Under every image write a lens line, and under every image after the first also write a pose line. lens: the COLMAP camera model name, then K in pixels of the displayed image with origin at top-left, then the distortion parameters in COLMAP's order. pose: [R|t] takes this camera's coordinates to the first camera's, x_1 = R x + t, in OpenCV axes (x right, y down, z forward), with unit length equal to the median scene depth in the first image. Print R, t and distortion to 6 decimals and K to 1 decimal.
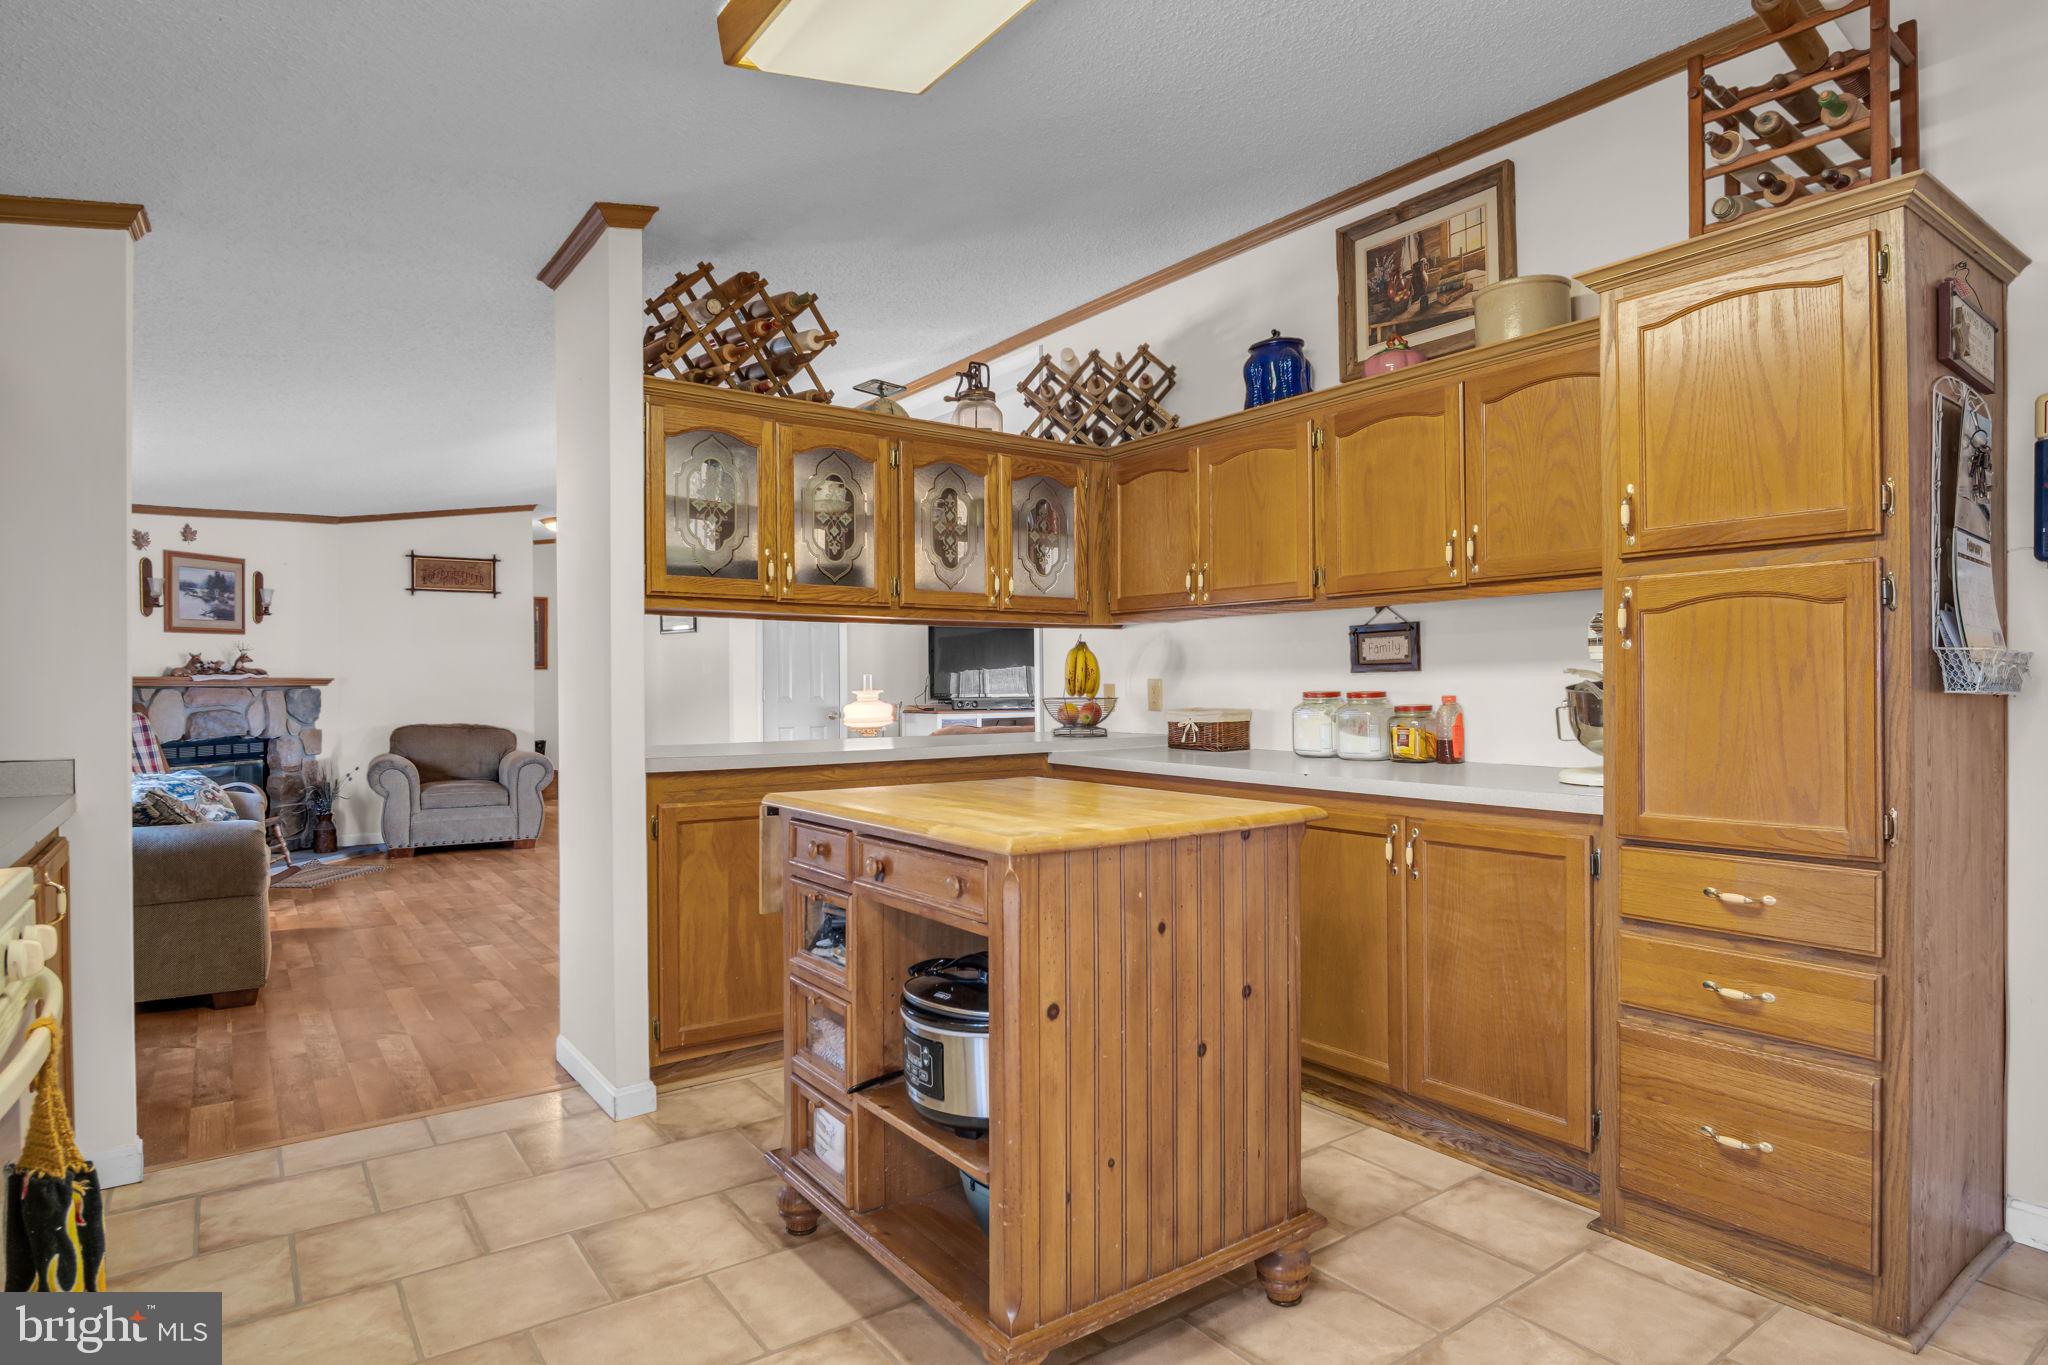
lens RADIAL K [[1113.8, 0, 1034.9], [0, 1113.8, 684.8], [0, 0, 1]] dist [-0.022300, 0.001323]
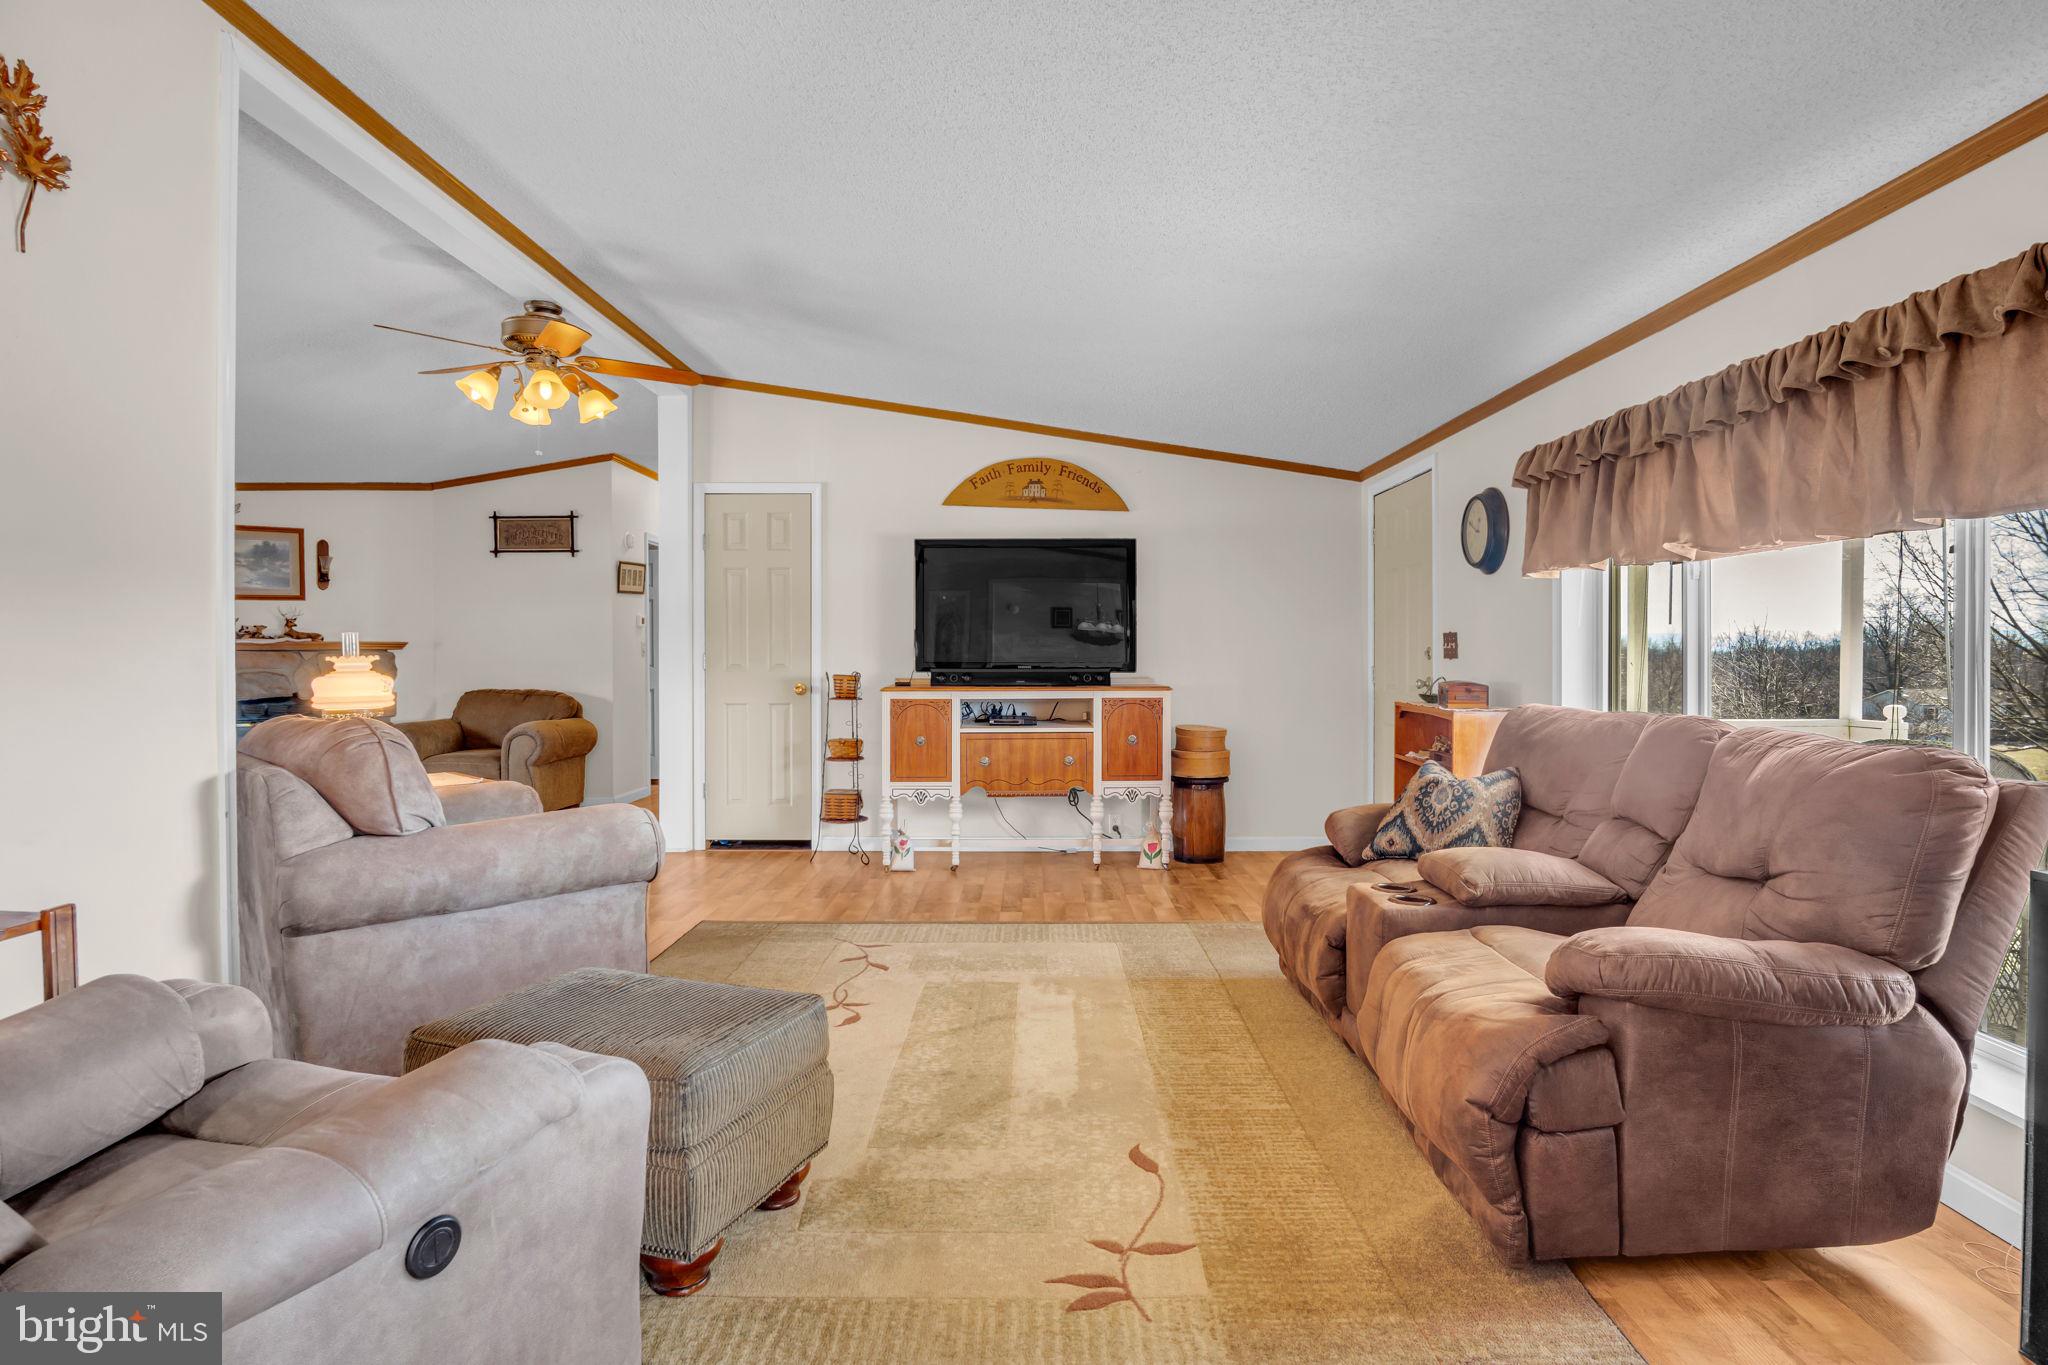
lens RADIAL K [[1113.8, 0, 1011.5], [0, 1113.8, 666.0], [0, 0, 1]] dist [-0.022300, 0.001323]
pose [[0.799971, 0.009526, -0.599963, 0.455129], [-0.001940, 0.999910, 0.013290, 0.001432], [0.600036, -0.009467, 0.799917, 0.561560]]
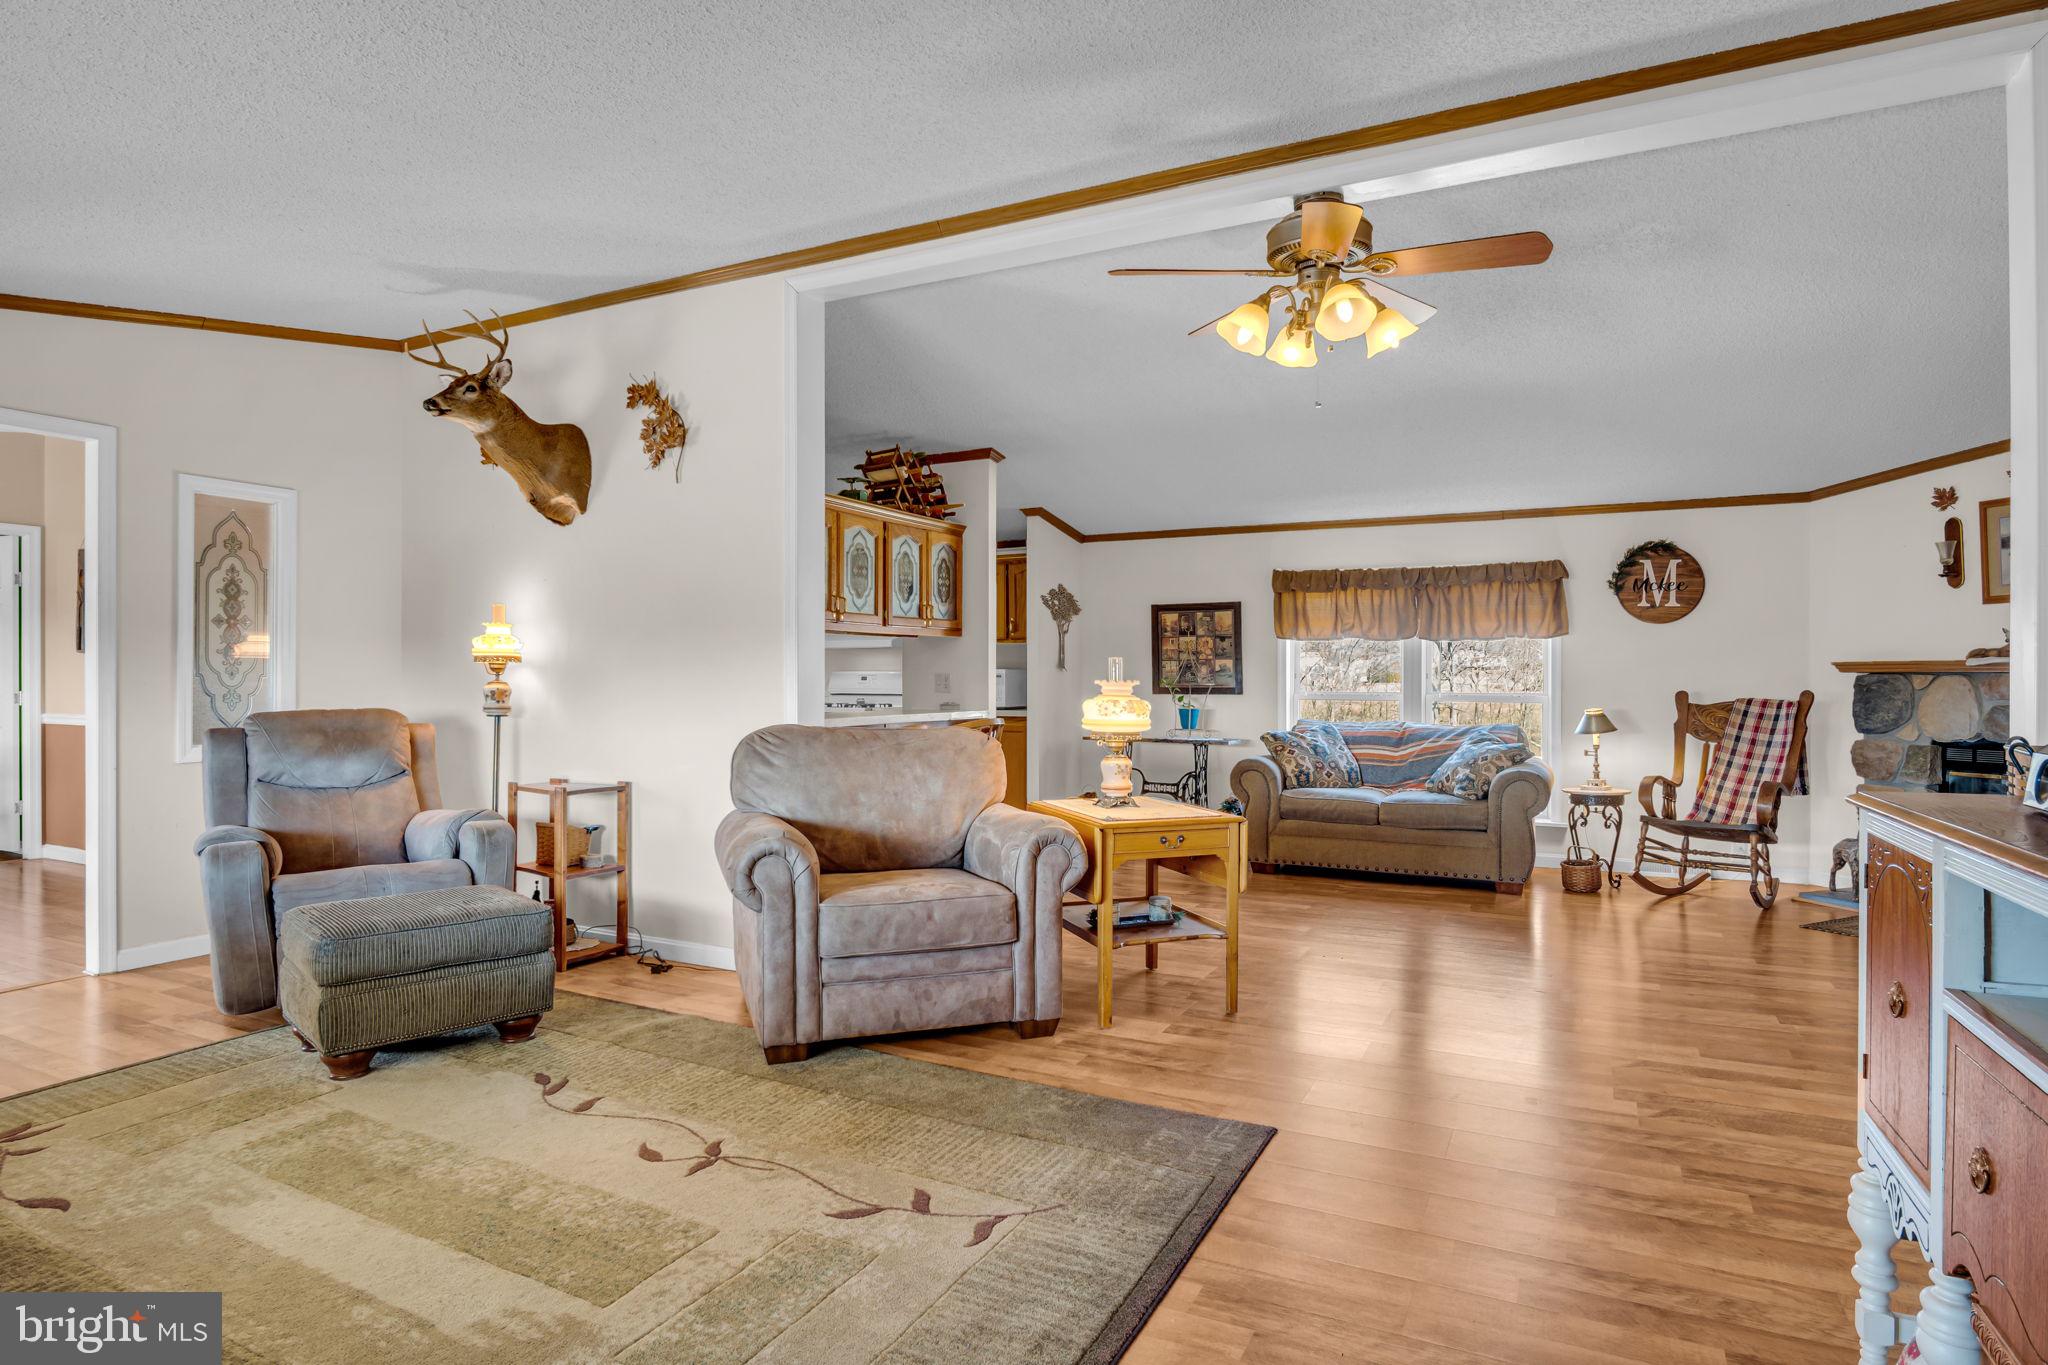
lens RADIAL K [[1113.8, 0, 1029.0], [0, 1113.8, 674.8], [0, 0, 1]] dist [-0.022300, 0.001323]
pose [[-0.890190, 0.002226, -0.455585, 0.172613], [0.003652, 0.999991, -0.002250, 0.002305], [0.455576, -0.003667, -0.890190, 1.278206]]
